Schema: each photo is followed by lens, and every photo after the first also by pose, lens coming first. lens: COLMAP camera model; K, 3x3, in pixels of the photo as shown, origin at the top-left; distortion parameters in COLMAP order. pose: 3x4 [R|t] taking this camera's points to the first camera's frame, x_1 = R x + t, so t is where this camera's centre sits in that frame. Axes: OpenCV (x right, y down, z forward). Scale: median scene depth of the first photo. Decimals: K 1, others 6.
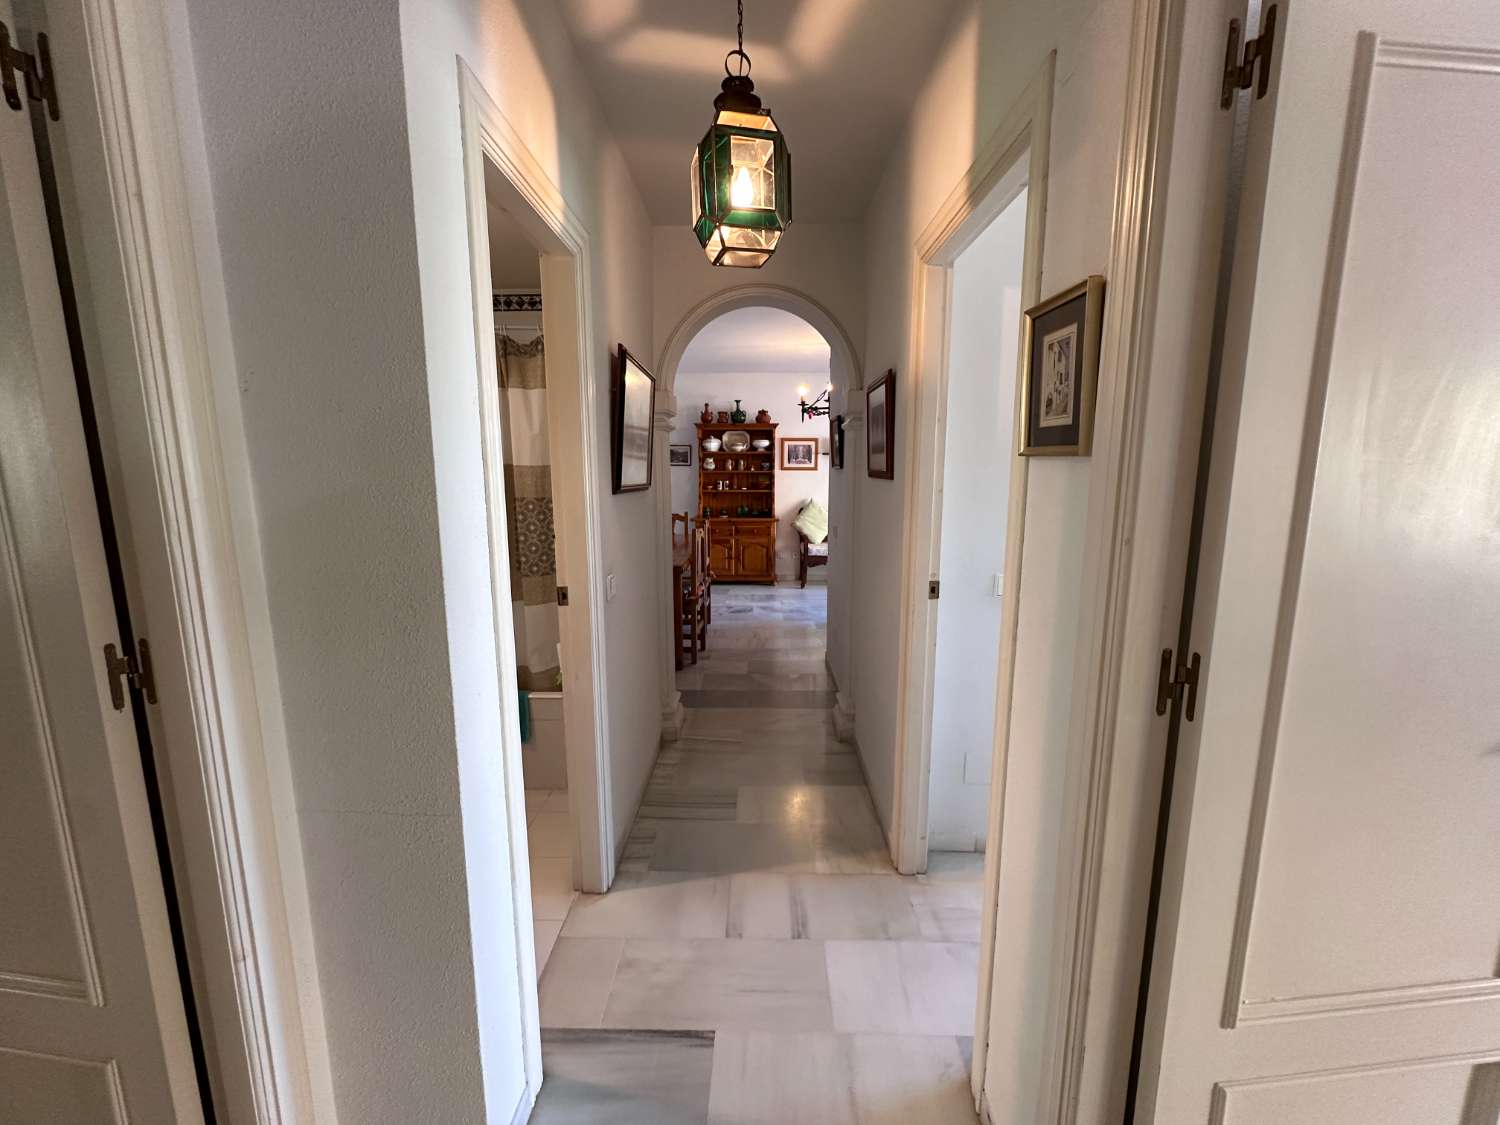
lens RADIAL K [[598.9, 0, 750.0], [0, 598.9, 562.6], [0, 0, 1]] dist [-0.005205, 0.000386]
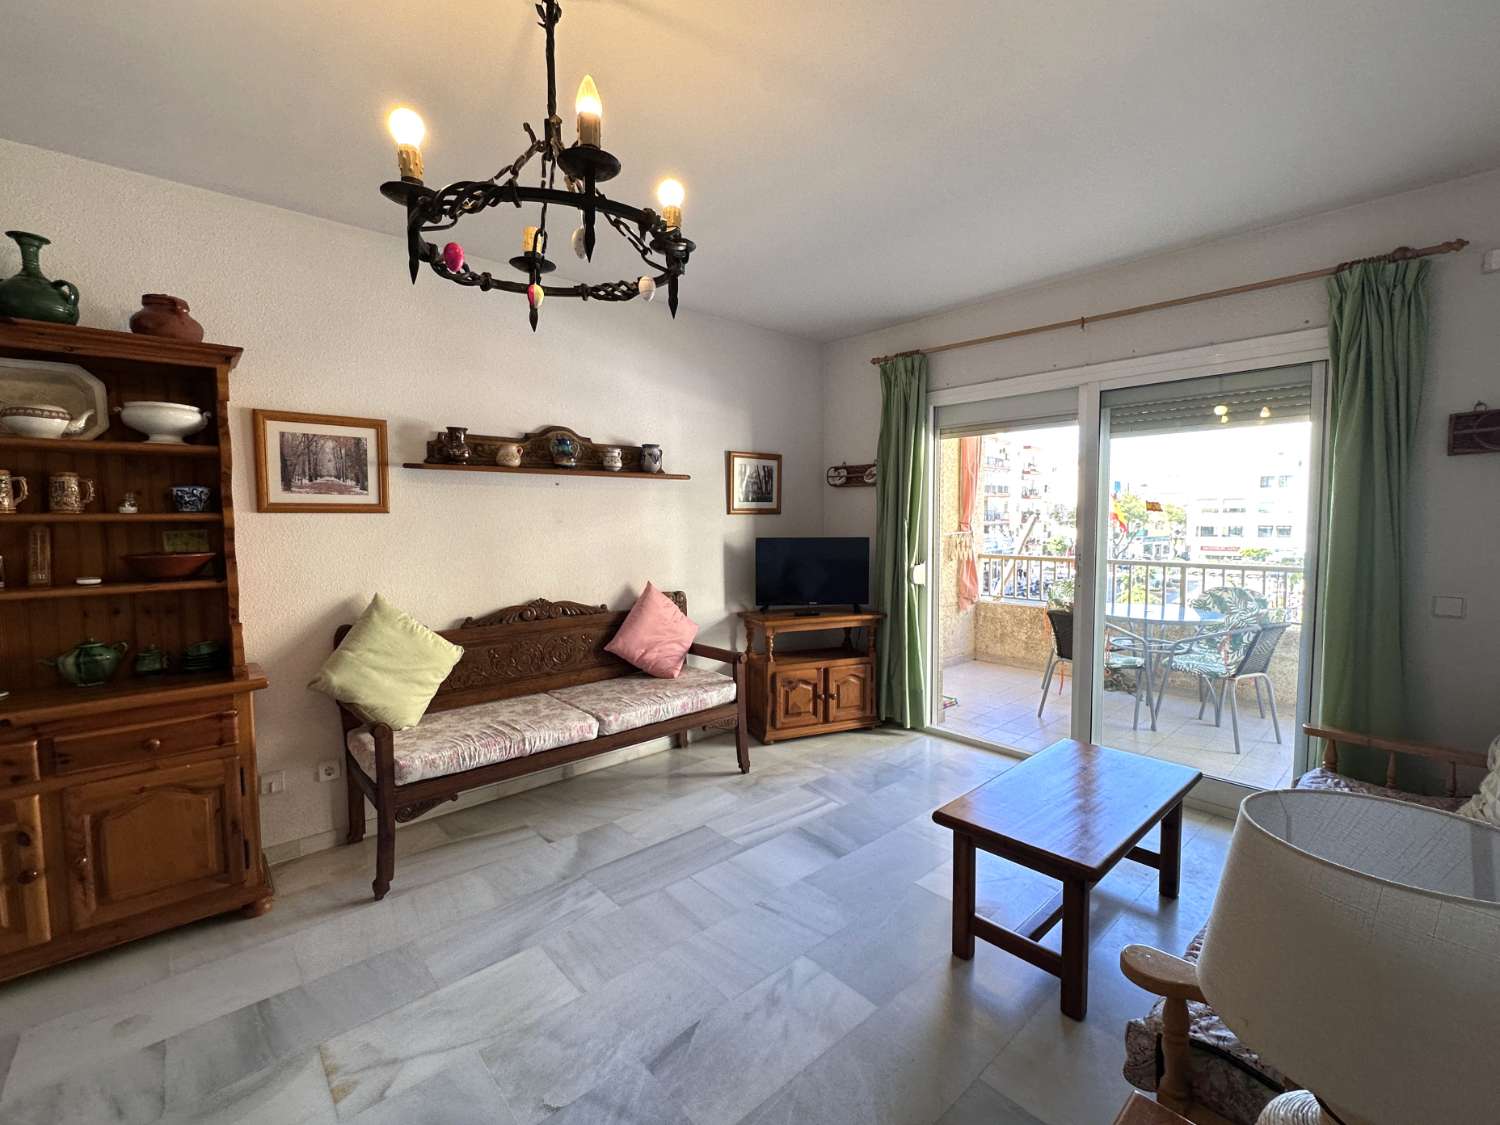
lens RADIAL K [[598.9, 0, 713.2], [0, 598.9, 558.9], [0, 0, 1]] dist [-0.005205, 0.000386]
pose [[0.727839, -0.050522, 0.683885, 0.011321], [0.114455, 0.992243, -0.048509, -0.089863], [-0.676129, 0.113581, 0.727976, 0.627752]]
